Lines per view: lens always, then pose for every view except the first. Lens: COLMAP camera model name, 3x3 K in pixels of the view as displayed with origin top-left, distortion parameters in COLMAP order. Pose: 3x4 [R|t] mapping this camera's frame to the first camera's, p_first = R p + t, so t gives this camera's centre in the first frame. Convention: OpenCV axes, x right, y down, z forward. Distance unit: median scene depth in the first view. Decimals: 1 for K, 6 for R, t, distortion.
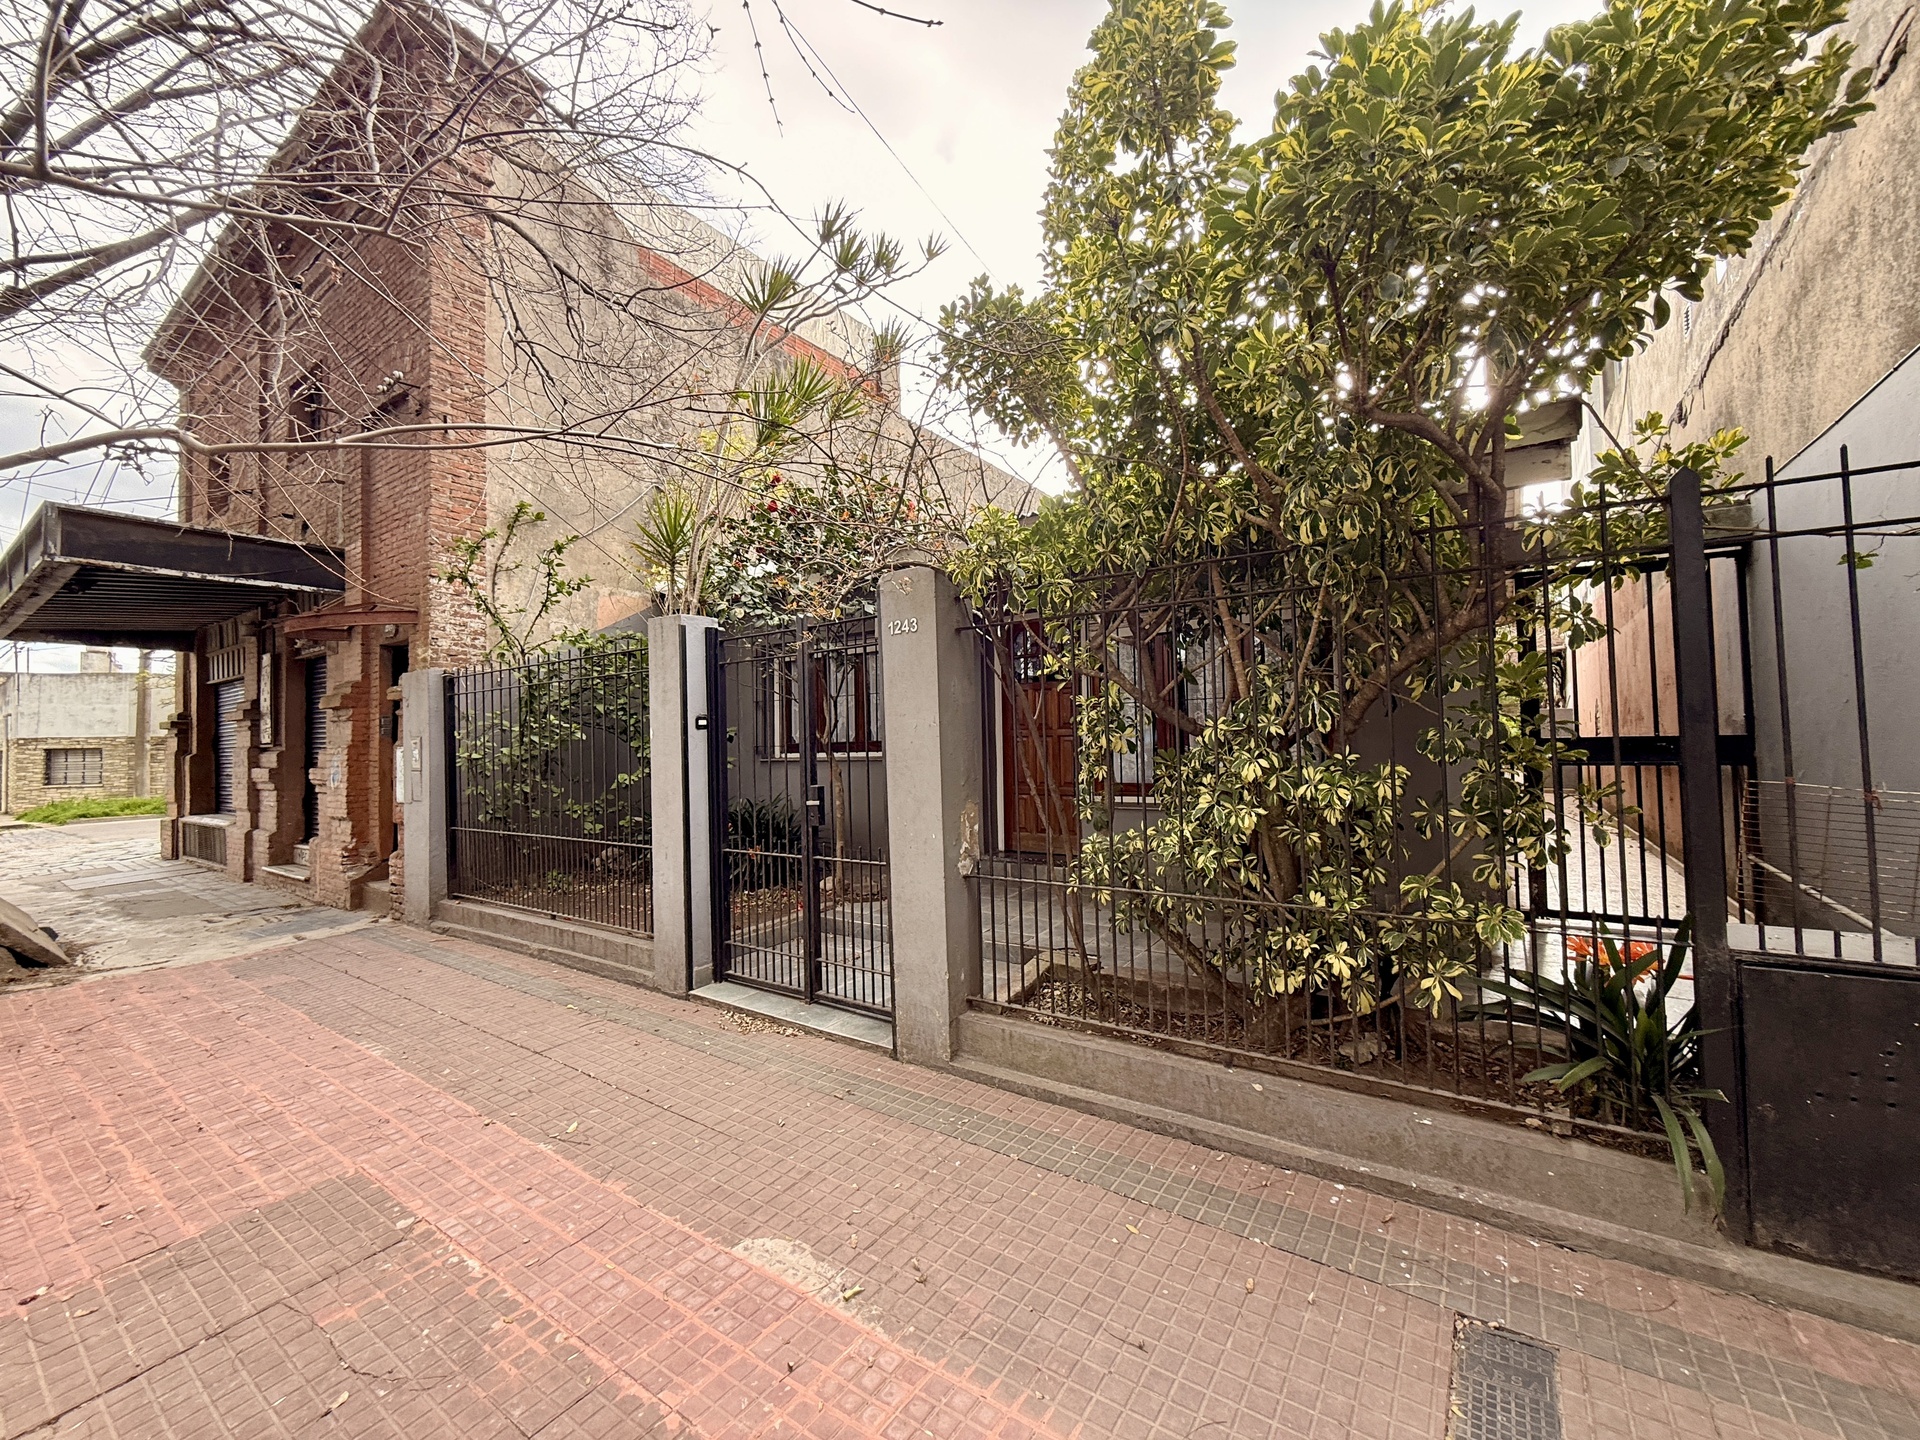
lens RADIAL K [[763.8, 0, 973.0], [0, 763.8, 717.0], [0, 0, 1]] dist [-0.000100, -0.000335]
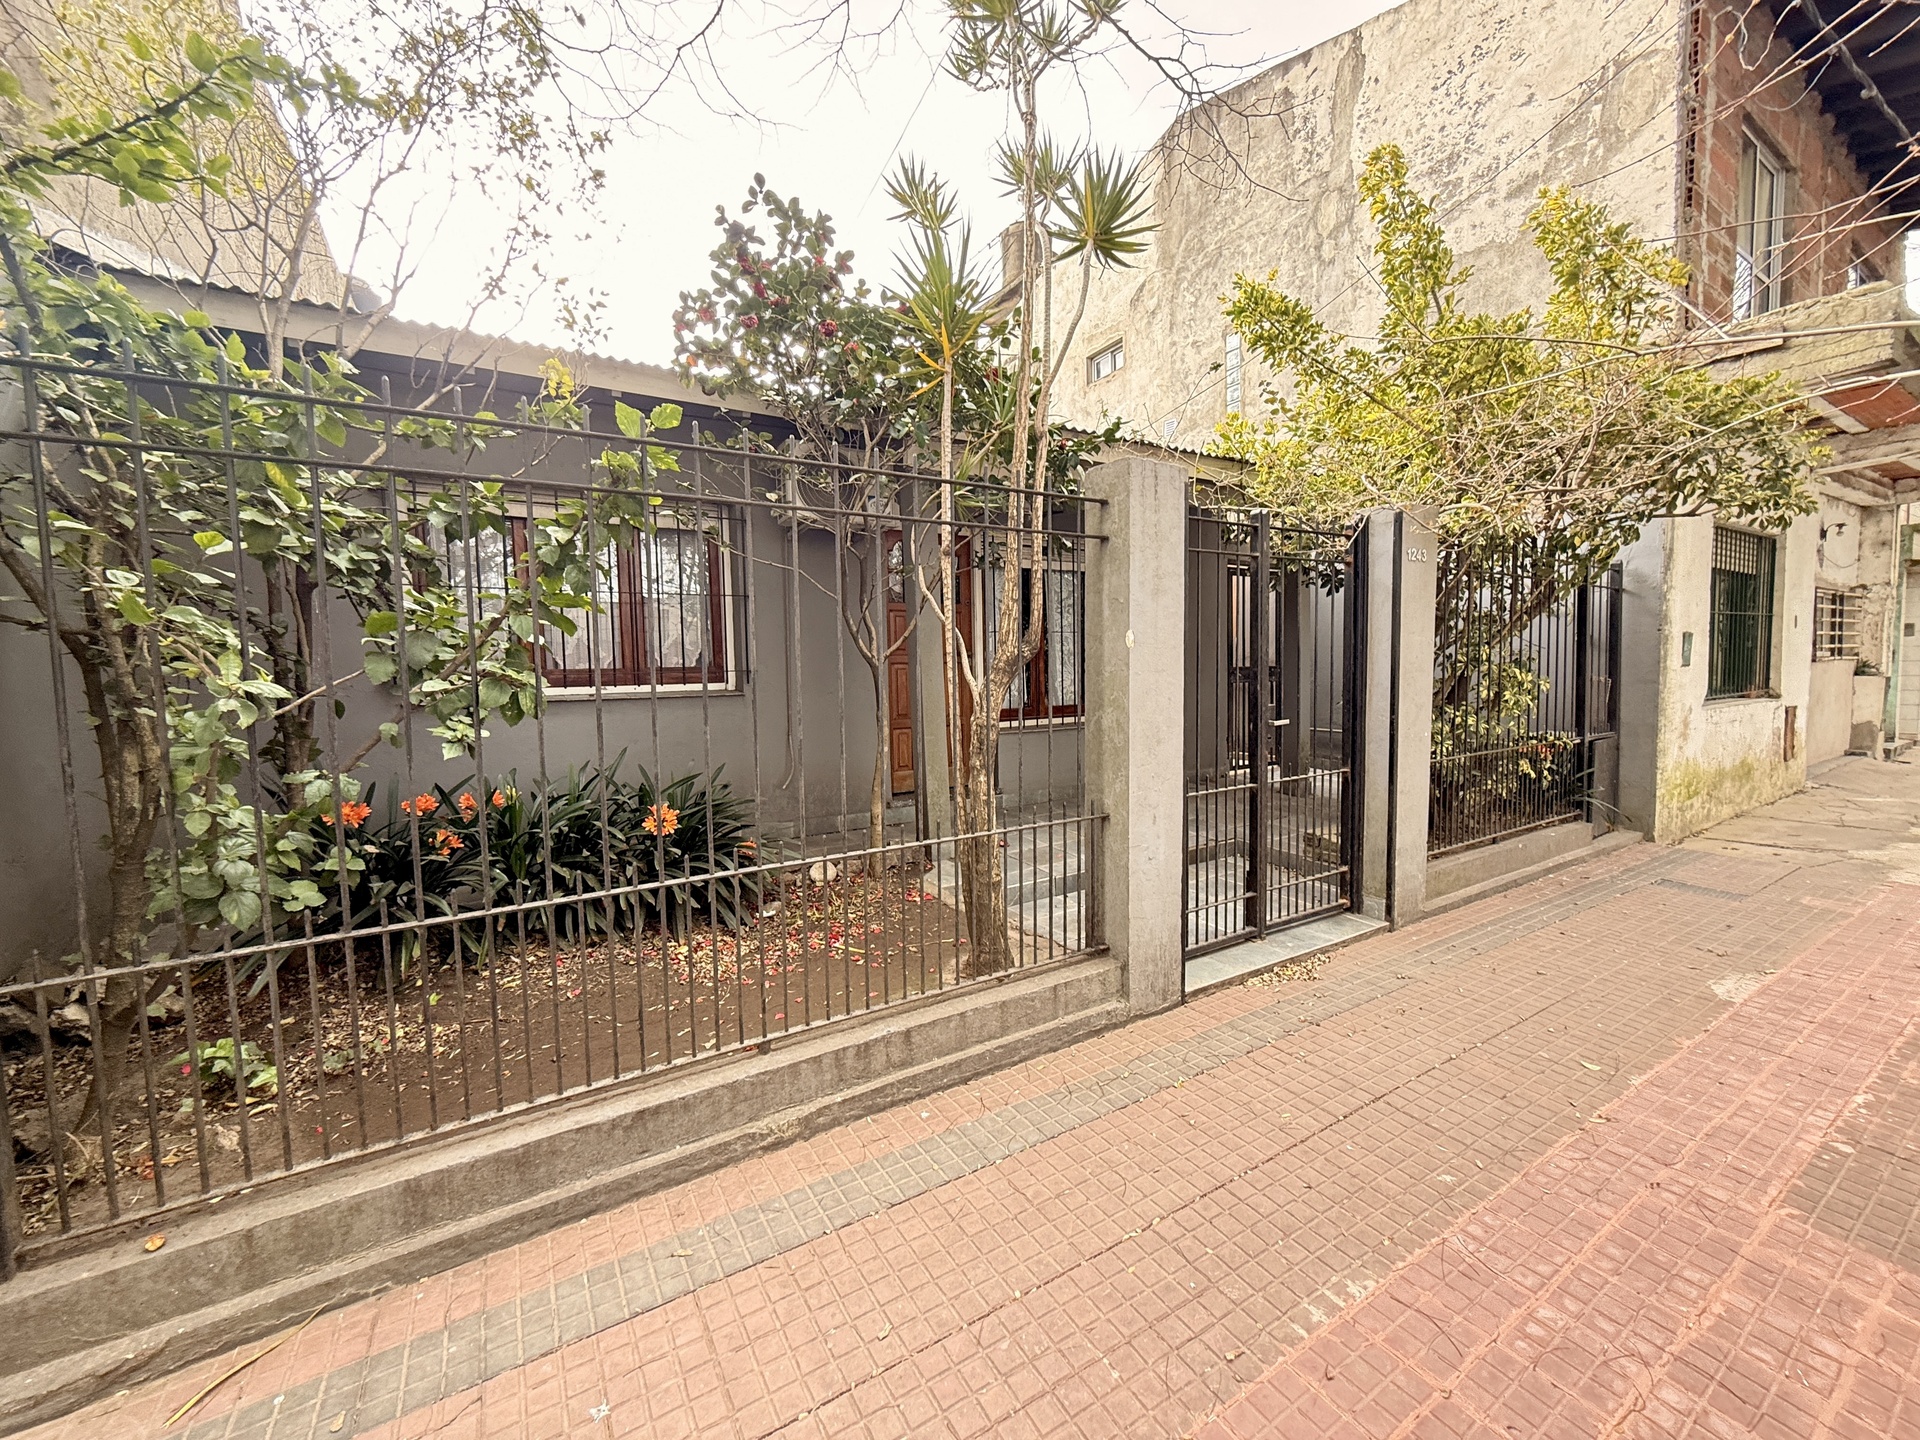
lens RADIAL K [[763.8, 0, 967.7], [0, 763.8, 716.1], [0, 0, 1]] dist [-0.000100, -0.000335]
pose [[0.402172, -0.039927, 0.914693, -1.502552], [-0.020202, 0.998418, 0.052464, 0.080061], [-0.915341, -0.039578, 0.400729, 1.216415]]
